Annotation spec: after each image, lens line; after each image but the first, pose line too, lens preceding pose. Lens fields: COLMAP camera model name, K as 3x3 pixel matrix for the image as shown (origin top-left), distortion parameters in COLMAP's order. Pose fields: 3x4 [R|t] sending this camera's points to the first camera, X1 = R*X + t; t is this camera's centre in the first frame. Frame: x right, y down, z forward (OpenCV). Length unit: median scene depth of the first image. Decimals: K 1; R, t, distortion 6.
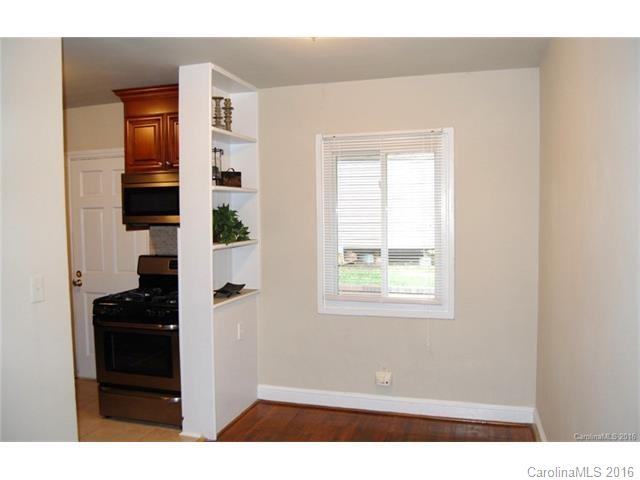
lens RADIAL K [[518.0, 0, 318.8], [0, 518.0, 241.2], [0, 0, 1]] dist [-0.068037, -0.003990]
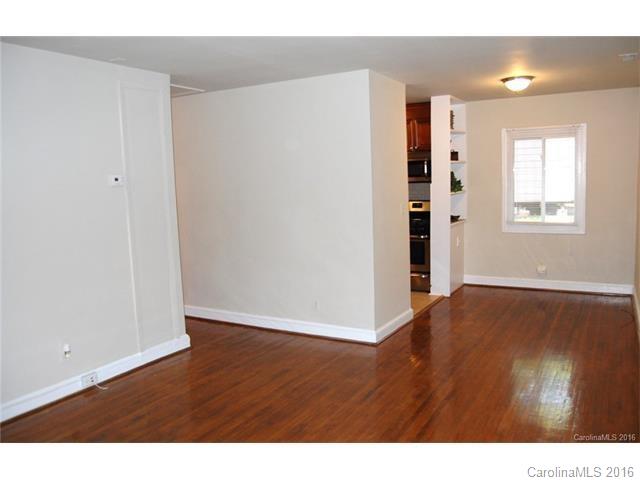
lens RADIAL K [[518.0, 0, 321.4], [0, 518.0, 239.5], [0, 0, 1]] dist [-0.068037, -0.003990]
pose [[0.973242, 0.001719, -0.229775, -0.199922], [0.015660, 0.997151, 0.073790, 0.028133], [0.229247, -0.075414, 0.970442, -0.829533]]
